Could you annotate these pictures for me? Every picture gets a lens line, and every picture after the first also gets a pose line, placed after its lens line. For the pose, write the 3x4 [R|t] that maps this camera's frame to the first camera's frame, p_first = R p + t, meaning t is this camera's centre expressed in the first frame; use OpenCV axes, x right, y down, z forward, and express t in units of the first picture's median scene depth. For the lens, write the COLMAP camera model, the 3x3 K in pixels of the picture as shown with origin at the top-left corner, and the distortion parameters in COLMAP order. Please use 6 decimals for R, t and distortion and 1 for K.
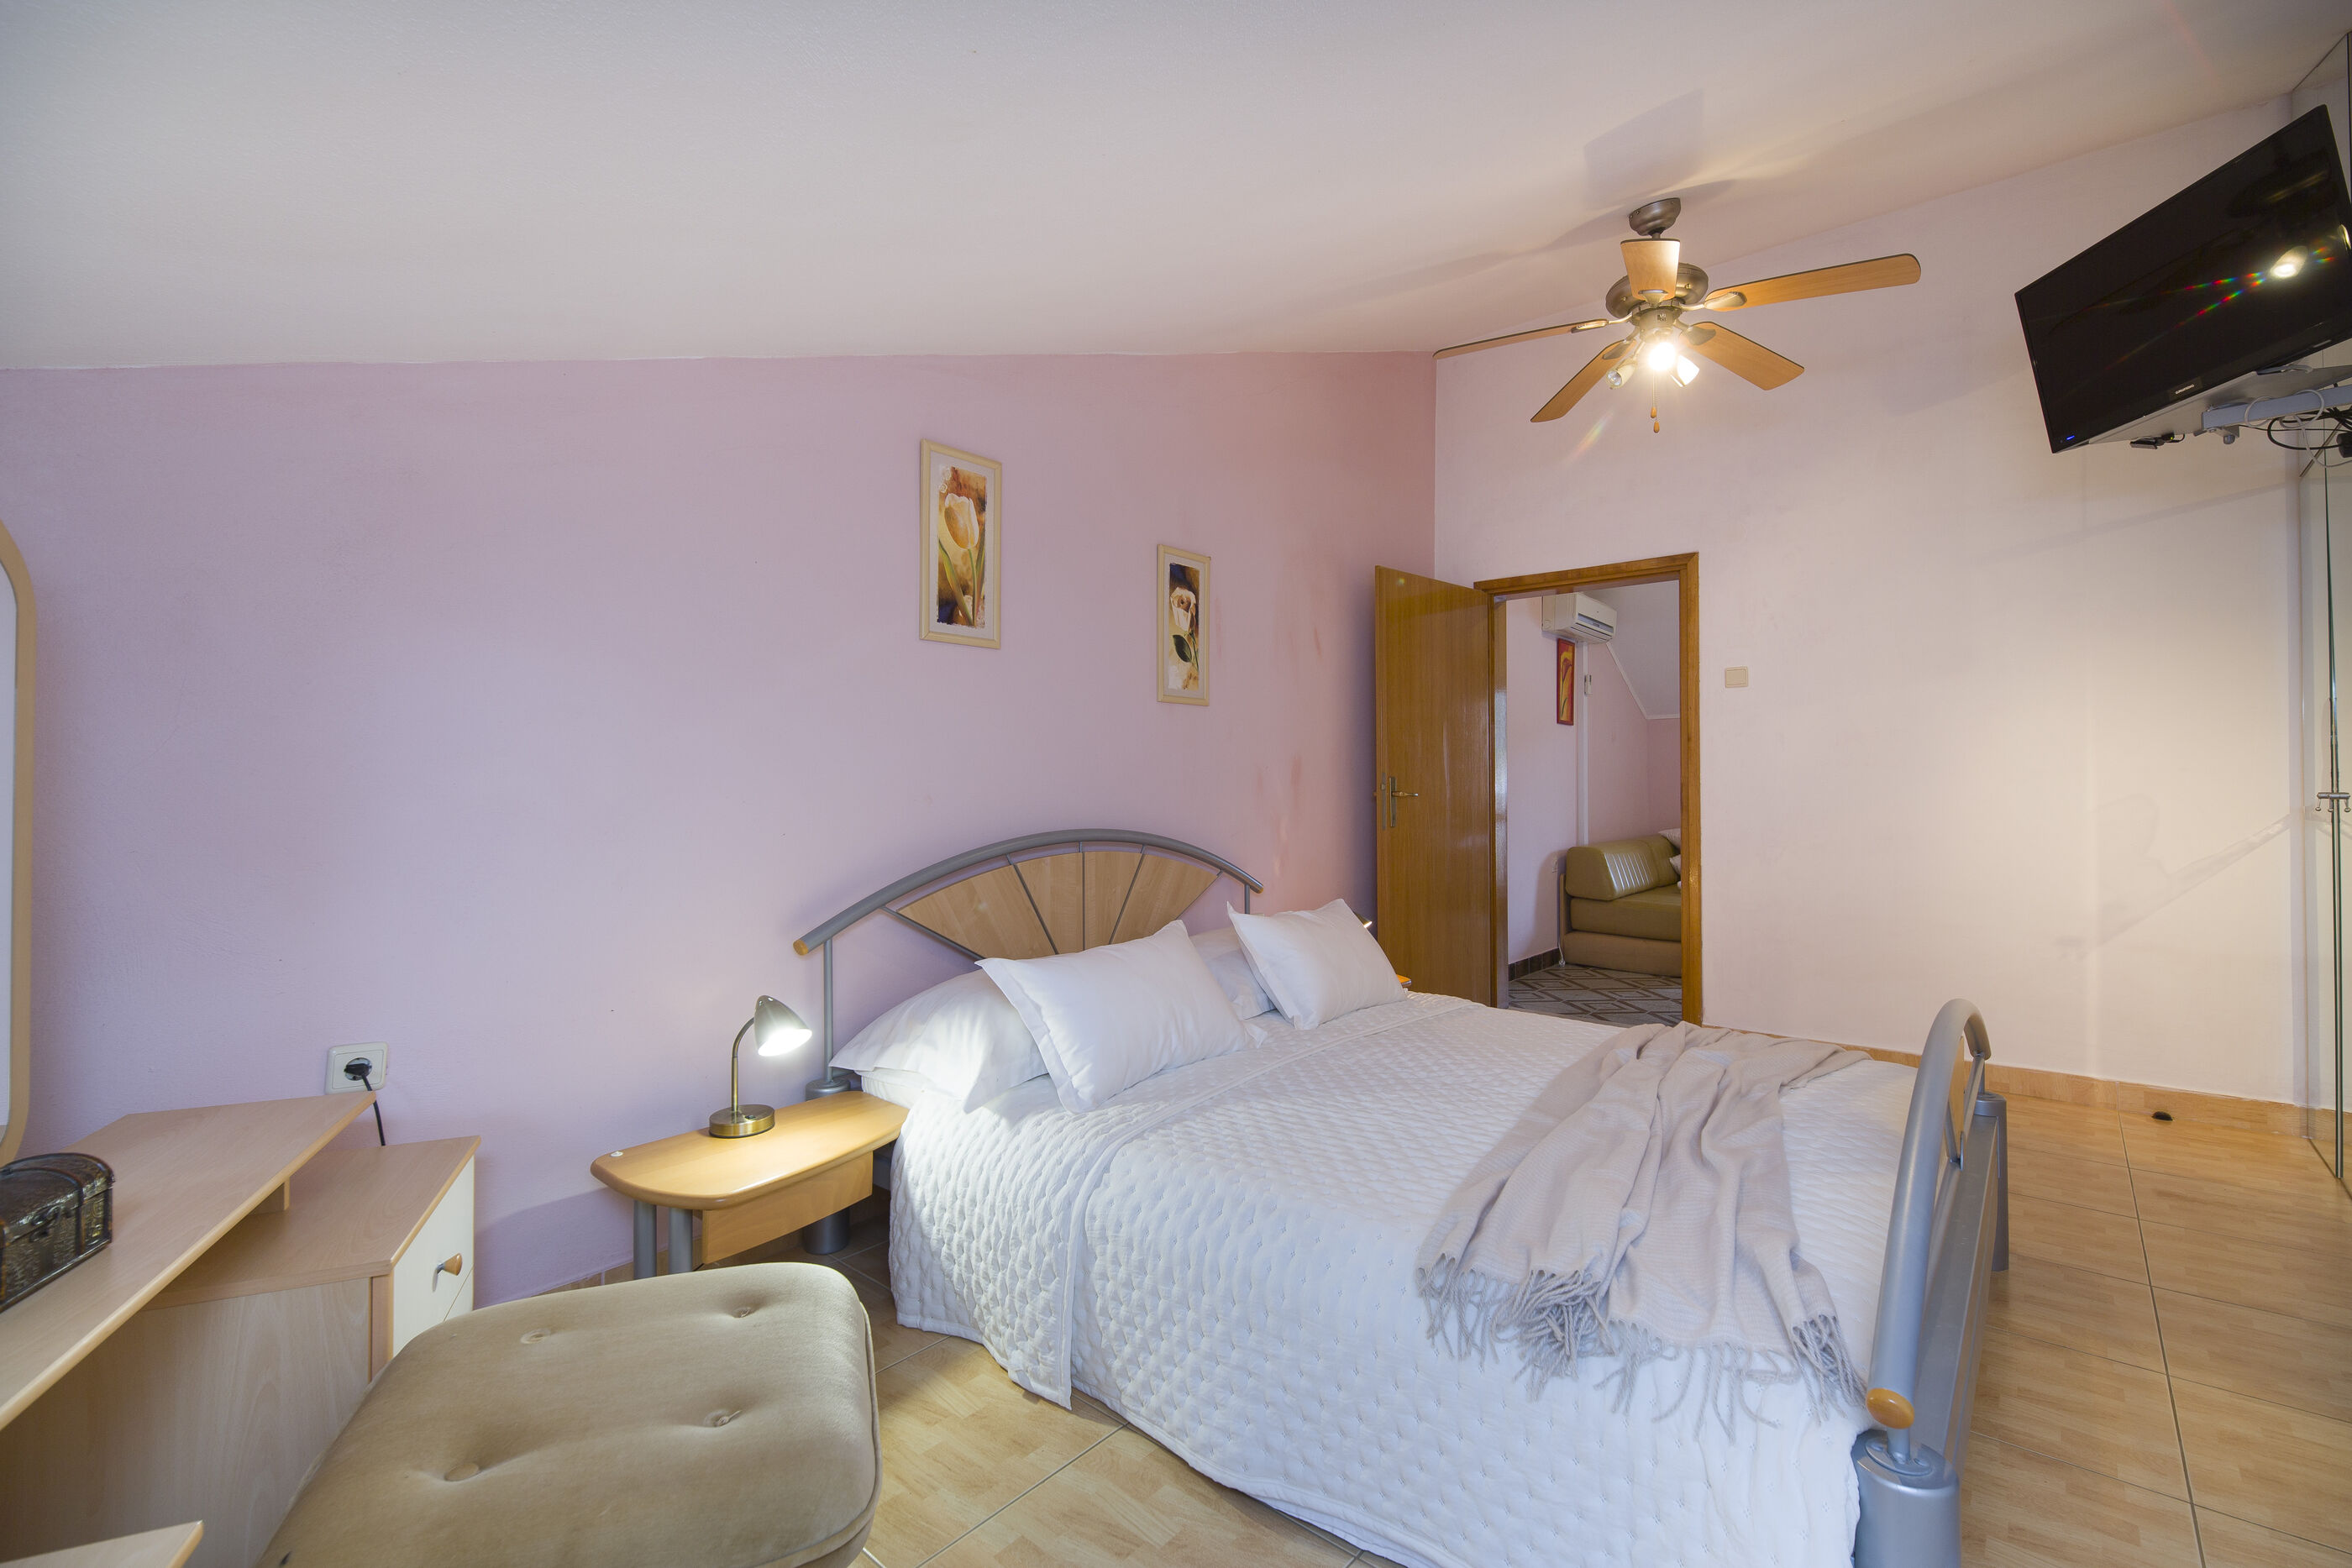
lens RADIAL K [[1000.3, 0, 1176.0], [0, 1000.3, 784.0], [0, 0, 1]] dist [-0.002195, -0.000255]
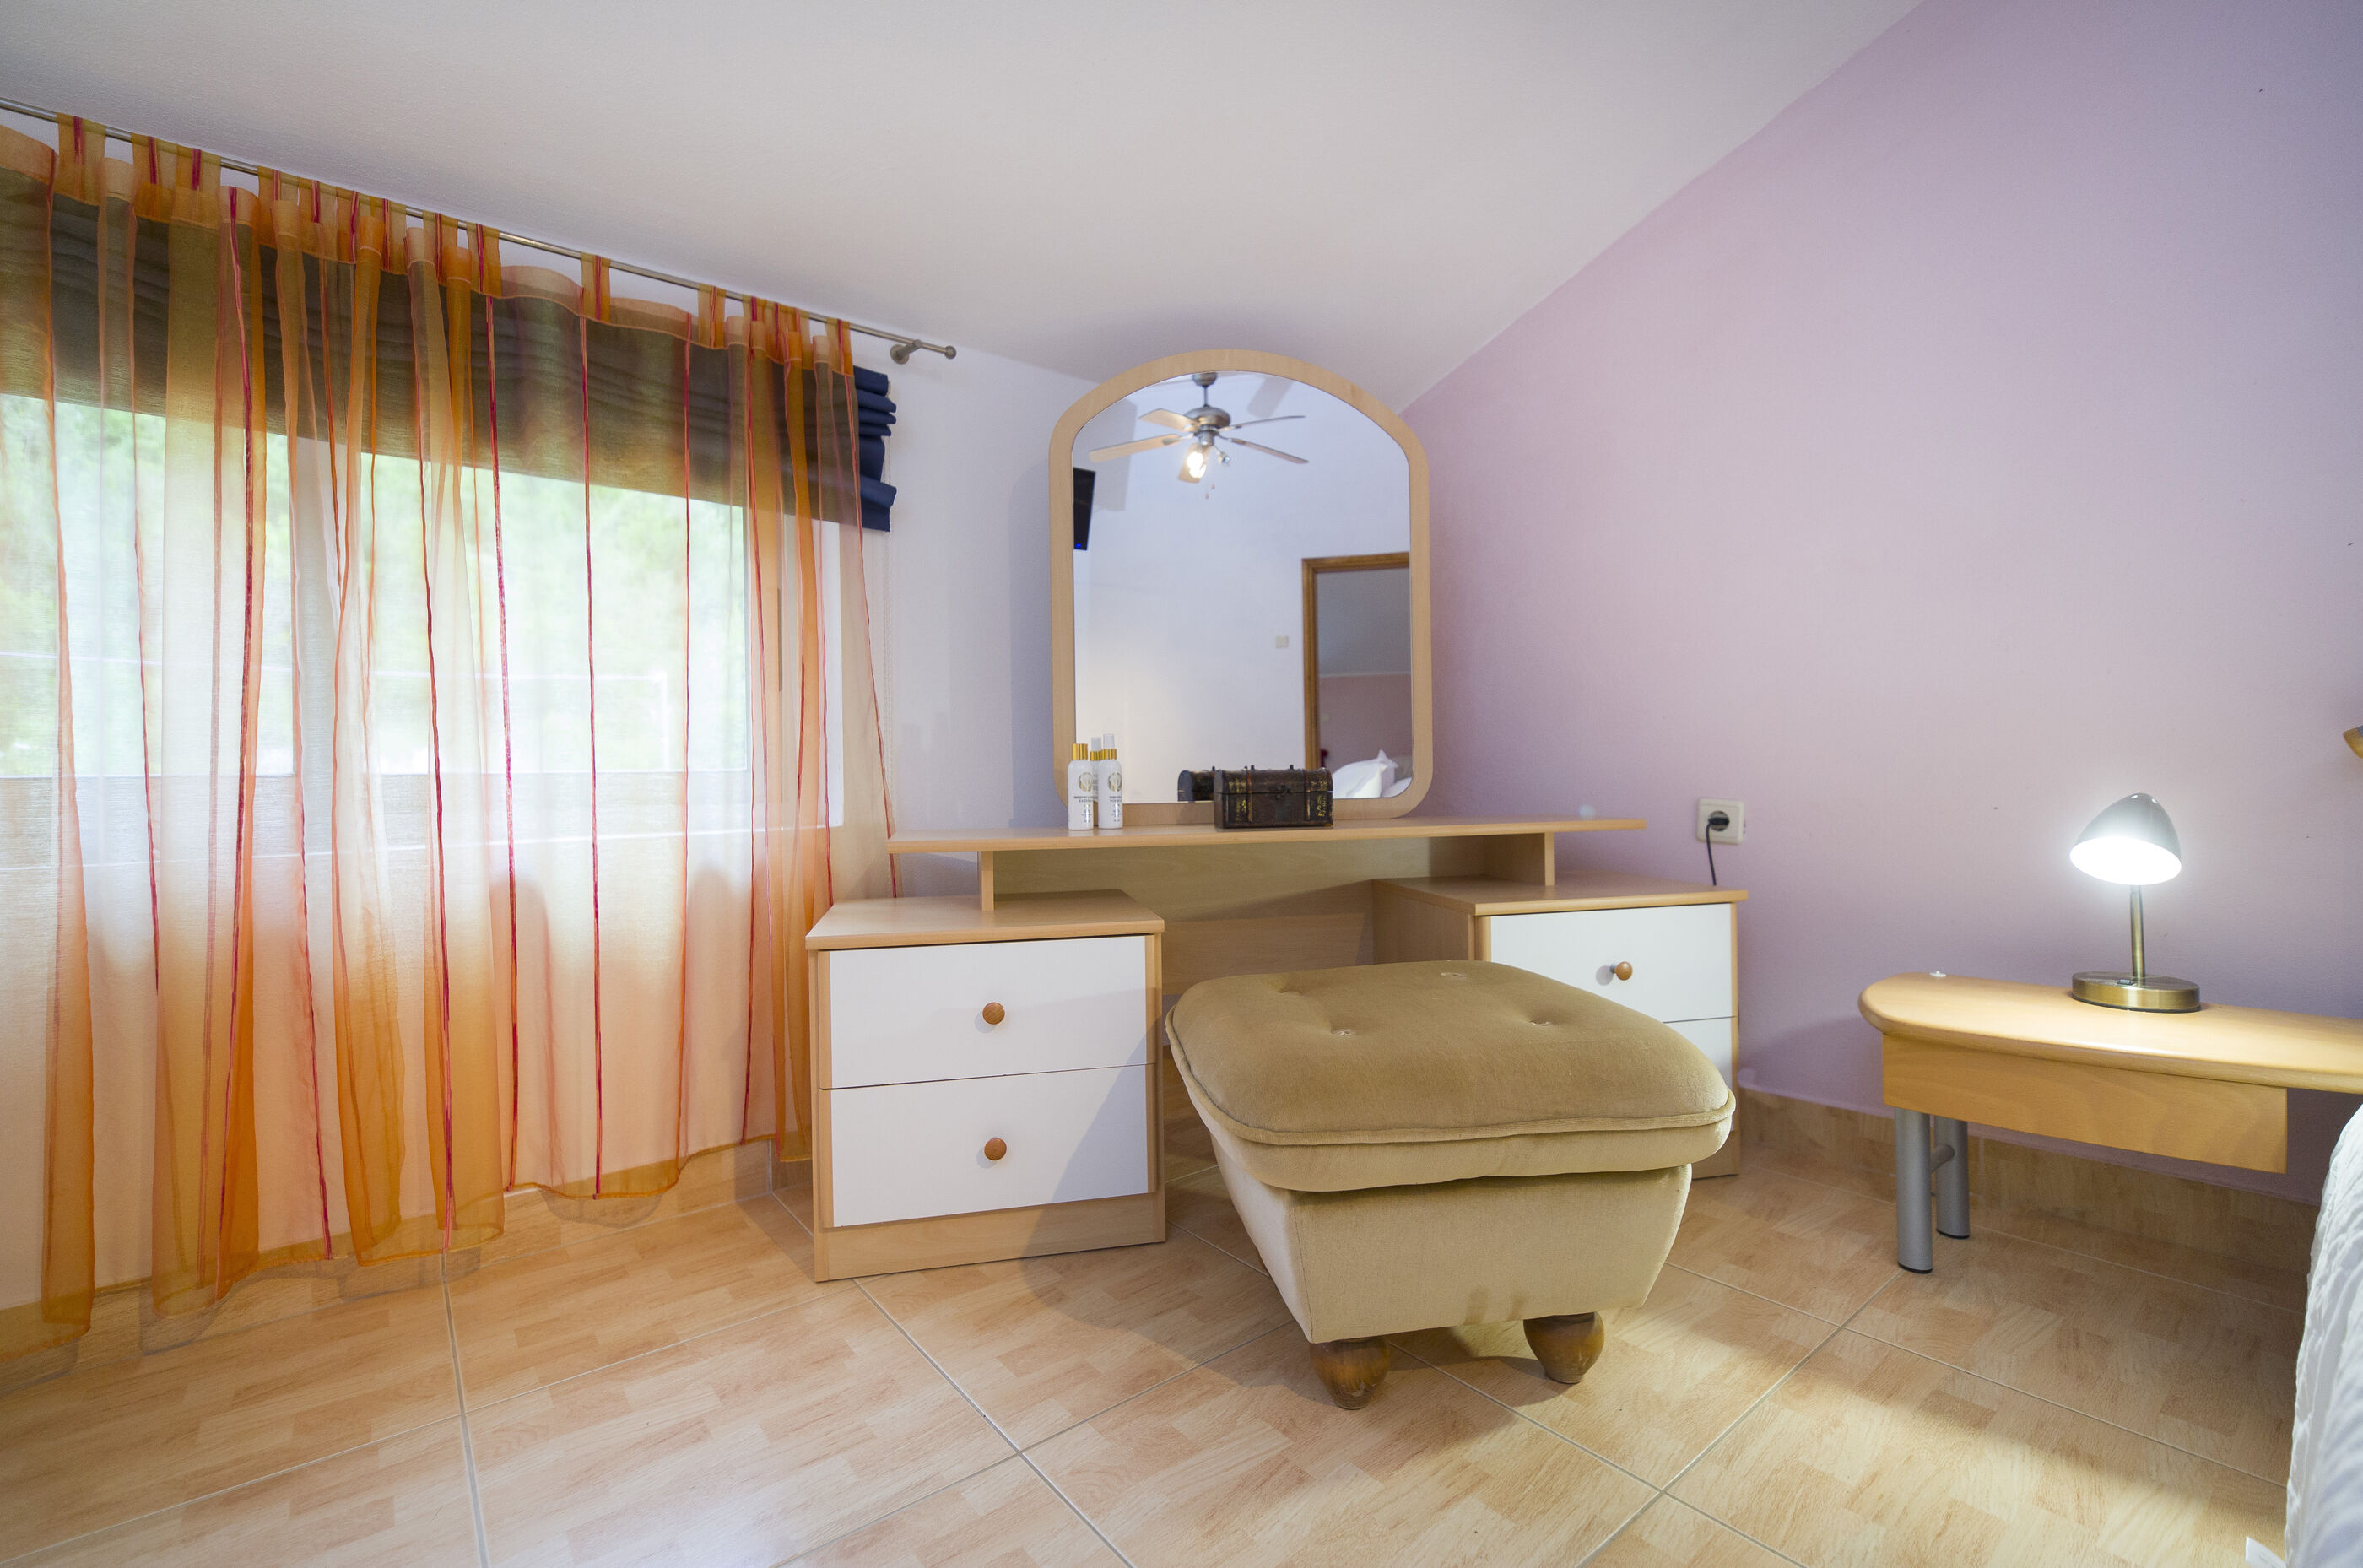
lens RADIAL K [[1014.5, 0, 1181.0], [0, 1014.5, 773.6], [0, 0, 1]] dist [-0.001649, -0.000596]
pose [[-0.191570, 0.015746, -0.981353, 0.234682], [0.022178, 0.999685, 0.011711, 0.135267], [0.981228, -0.019521, -0.191859, 0.399583]]
